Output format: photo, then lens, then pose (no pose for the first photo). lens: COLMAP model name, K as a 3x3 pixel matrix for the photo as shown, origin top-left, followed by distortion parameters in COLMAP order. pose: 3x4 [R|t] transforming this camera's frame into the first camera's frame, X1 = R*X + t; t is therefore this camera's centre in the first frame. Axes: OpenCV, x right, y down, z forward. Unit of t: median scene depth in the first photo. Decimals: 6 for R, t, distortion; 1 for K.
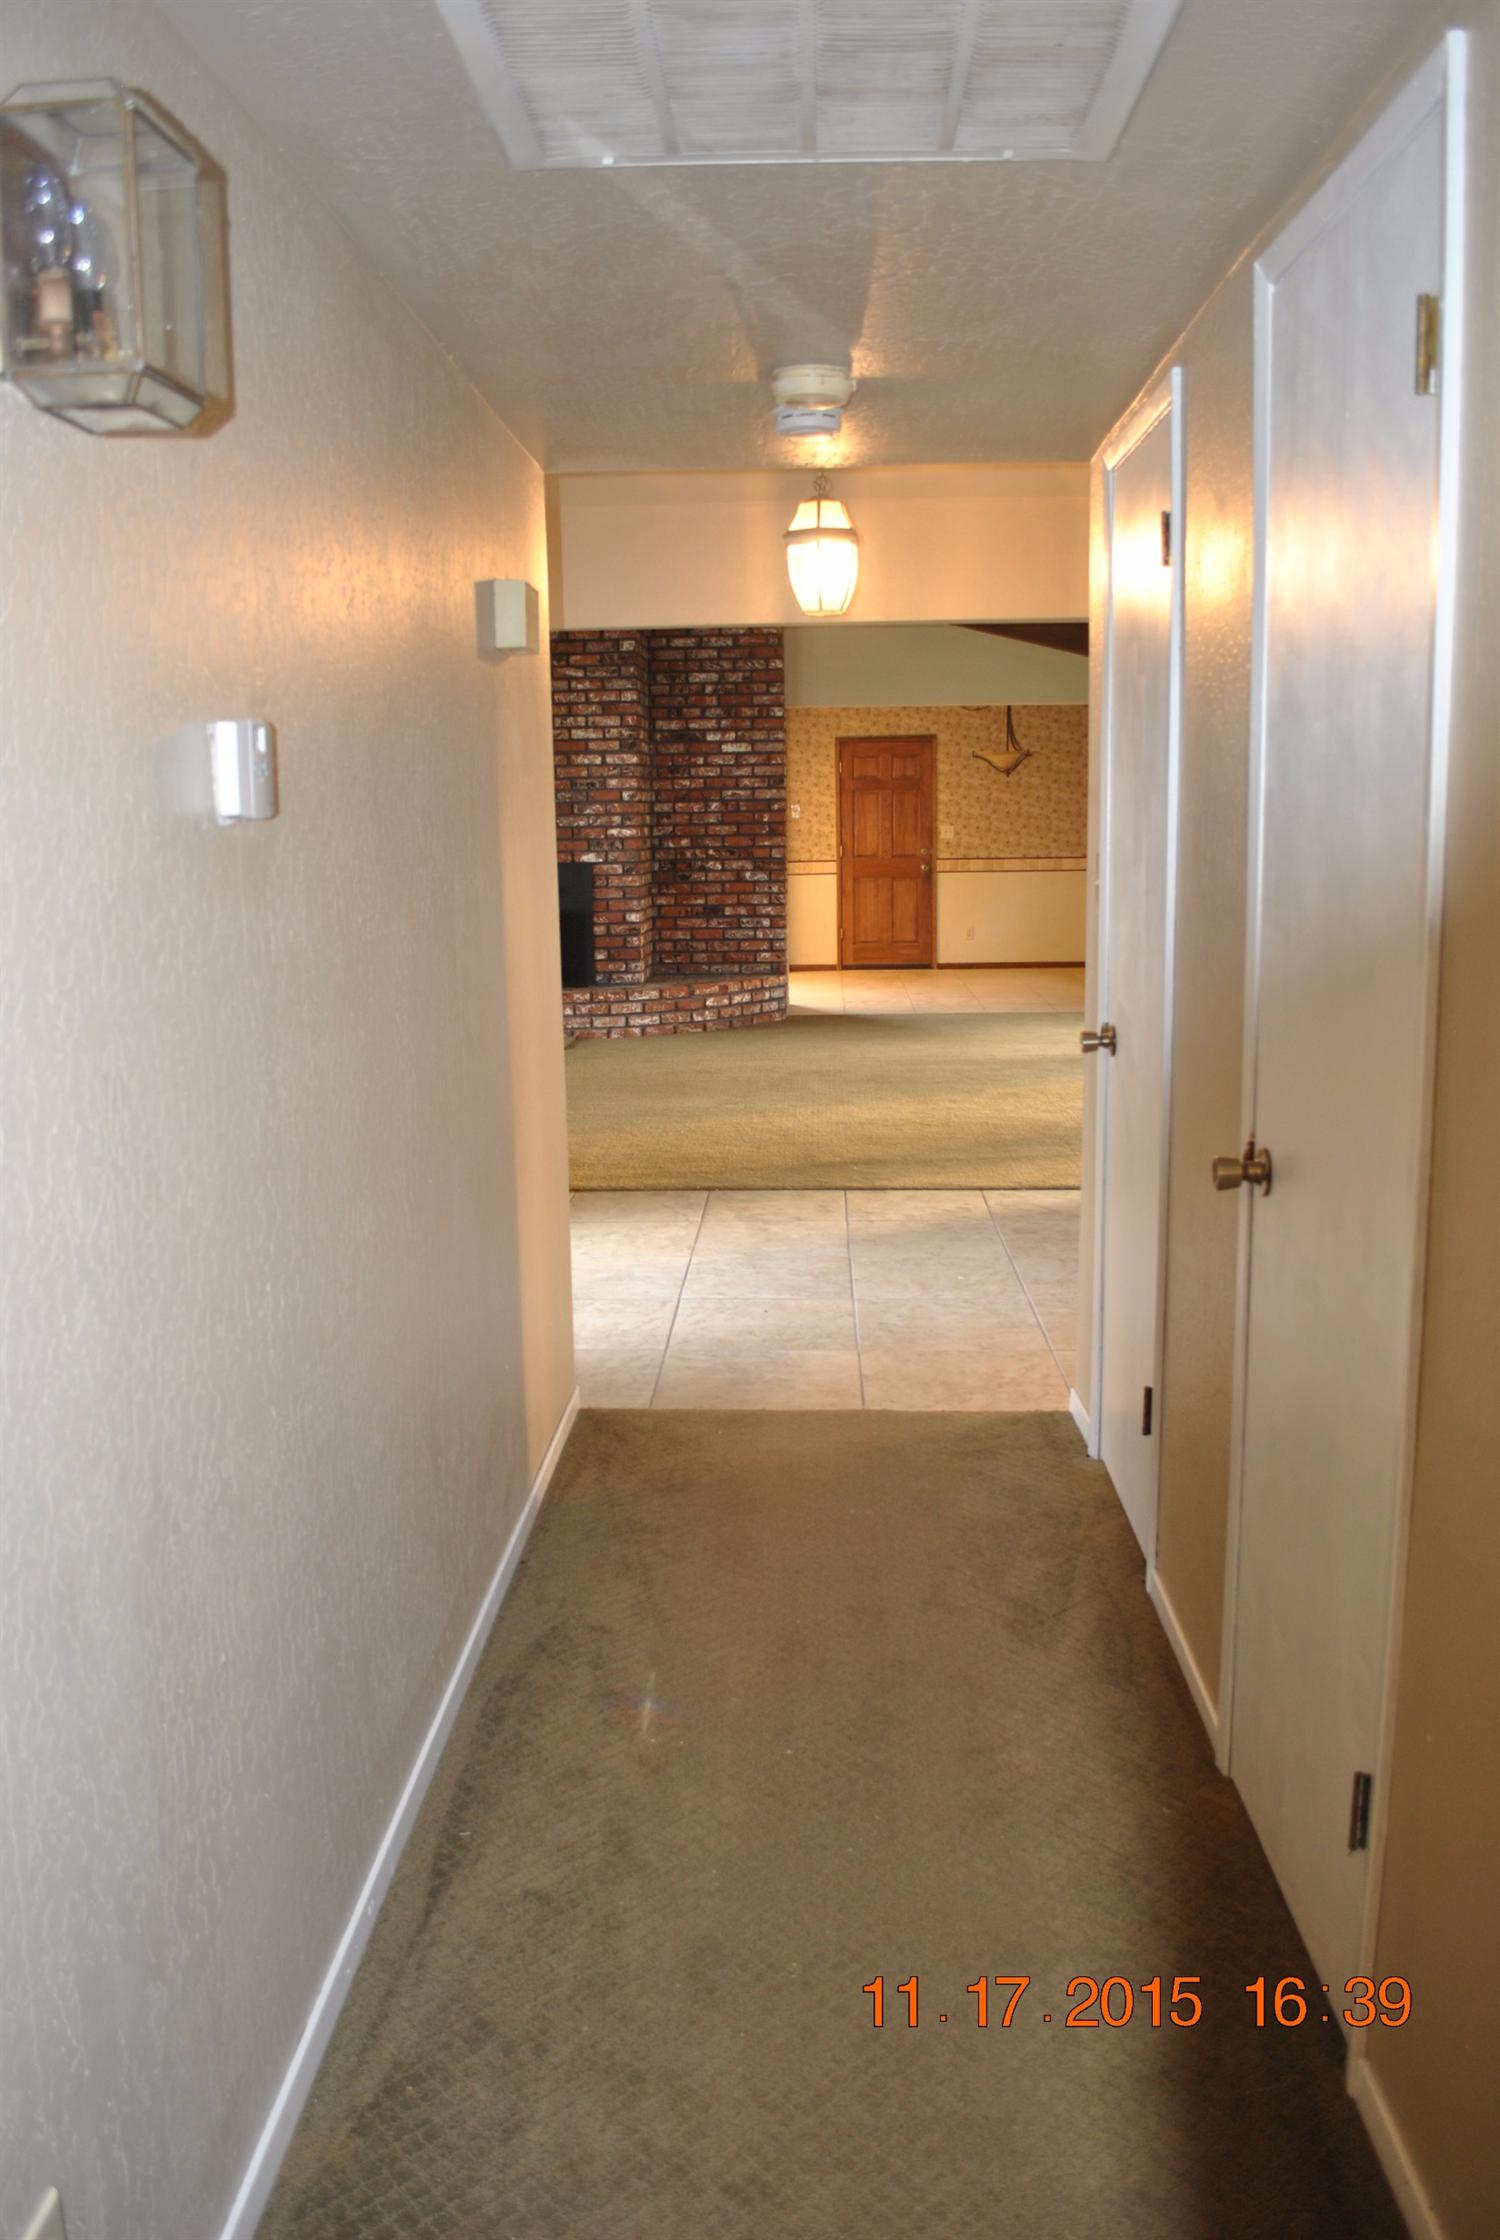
lens RADIAL K [[1829.2, 0, 754.0], [0, 1829.2, 1159.3], [0, 0, 1]] dist [-0.076380, -0.001527]
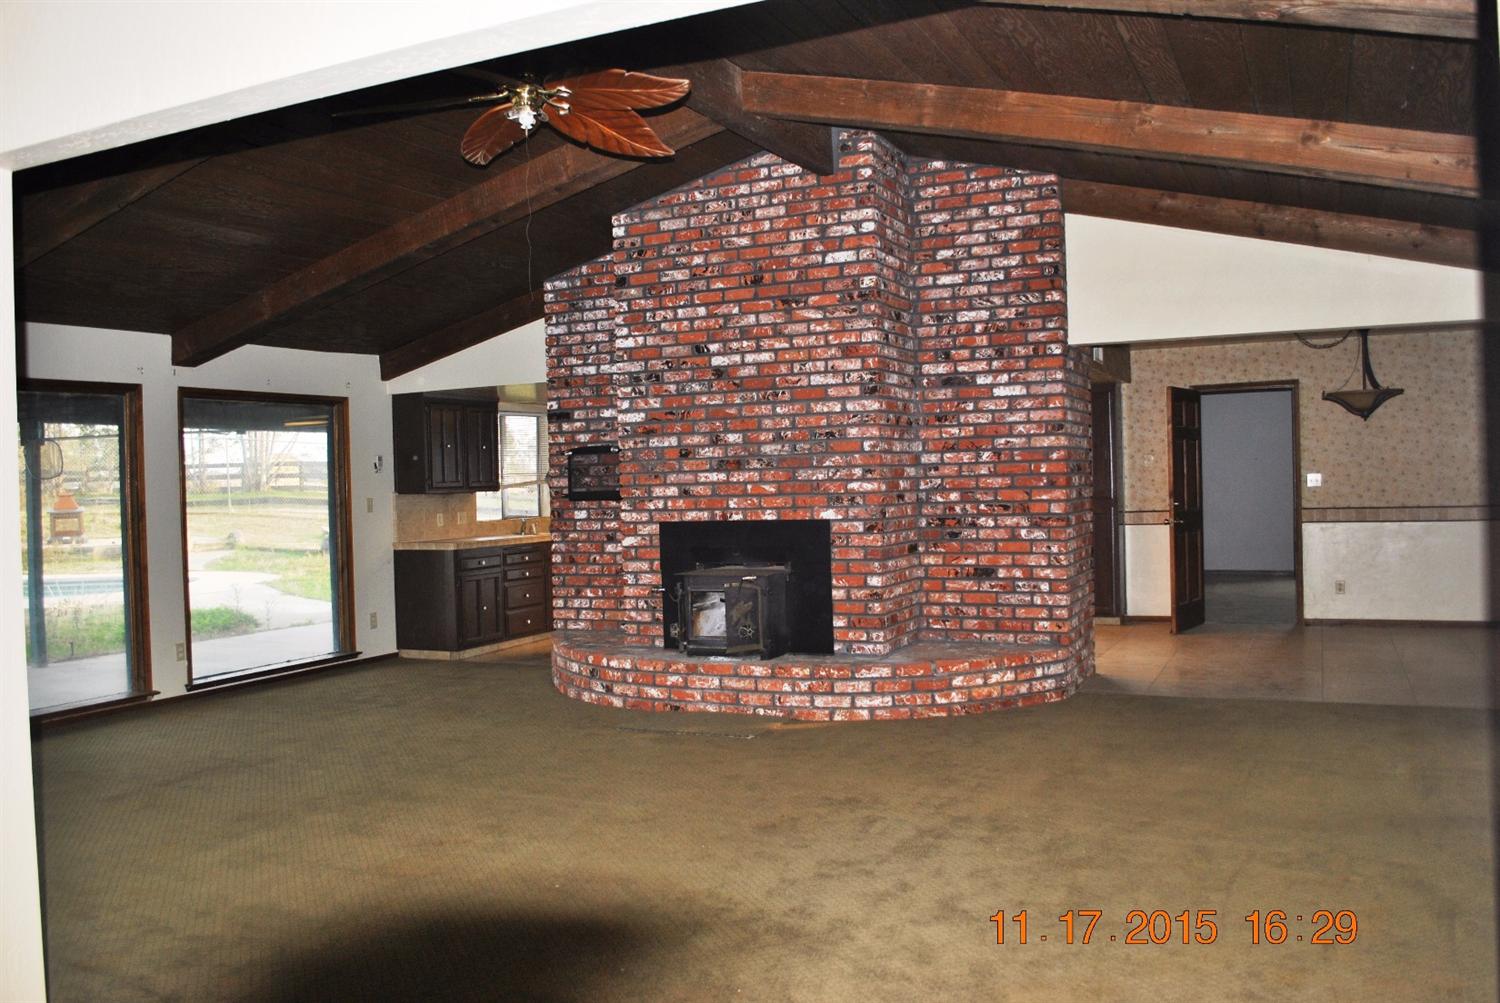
lens RADIAL K [[1224.9, 0, 750.0], [0, 1224.9, 501.5], [0, 0, 1]] dist [-0.076380, -0.001527]
pose [[0.918938, -0.001003, -0.394401, 0.108969], [-0.061243, 0.987504, -0.145206, -0.078157], [0.389618, 0.157590, 0.907394, 0.418097]]
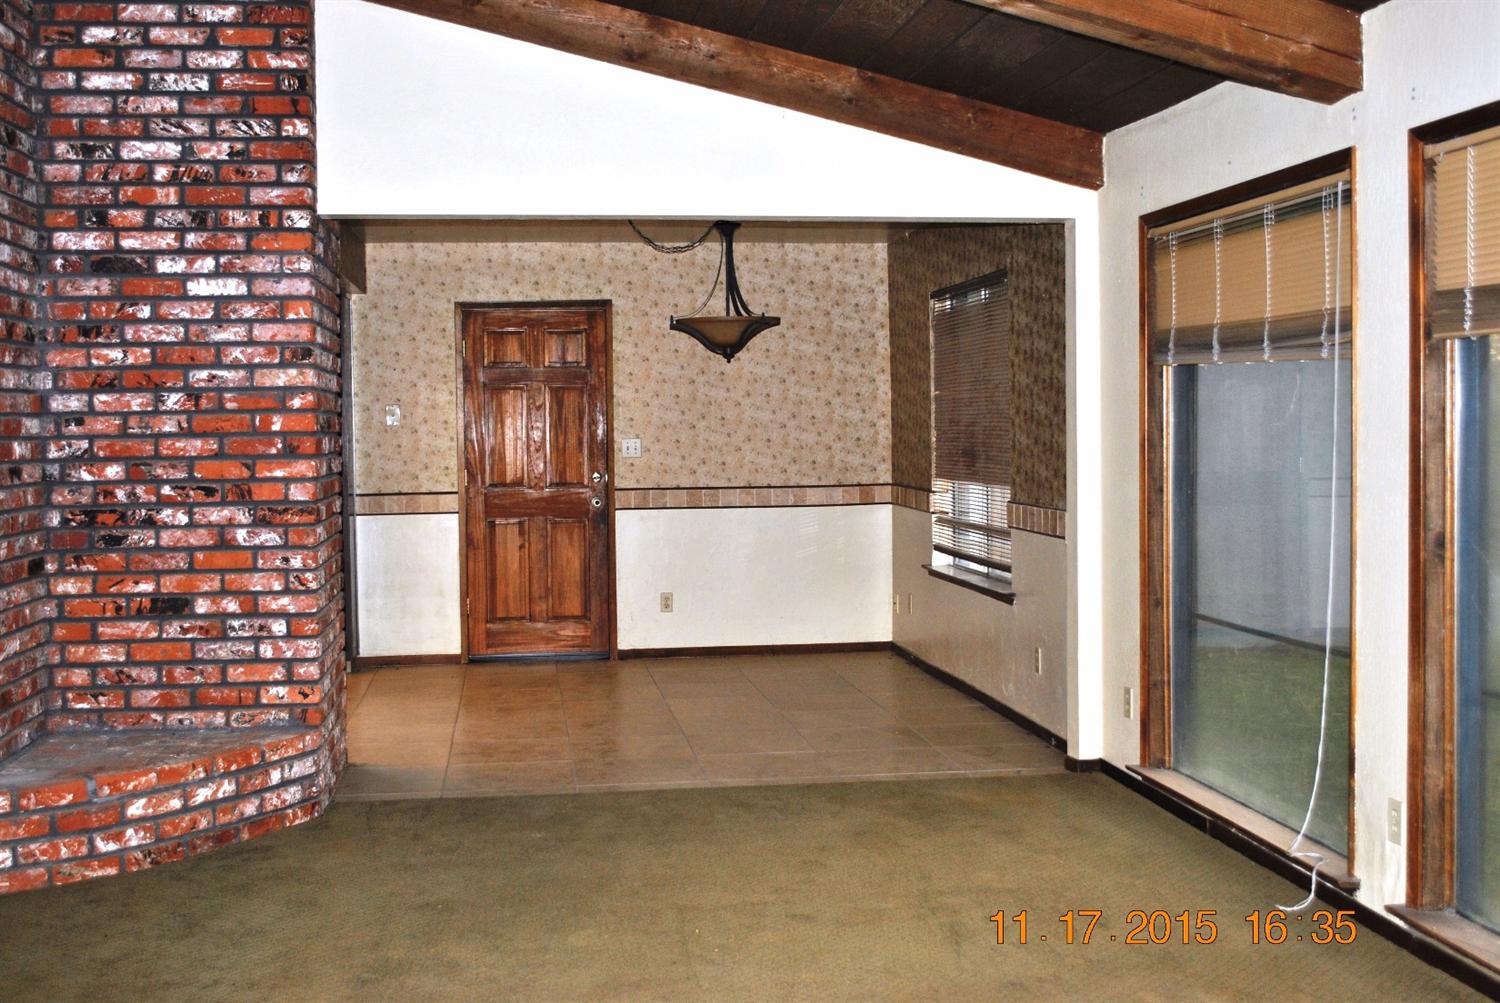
lens RADIAL K [[1722.1, 0, 746.3], [0, 1722.1, 495.4], [0, 0, 1]] dist [-0.052793, 0.011856]
pose [[0.985249, -0.001920, 0.171117, 0.054151], [0.026880, 0.989261, -0.143666, -0.095685], [-0.169004, 0.146147, 0.974720, 0.517327]]
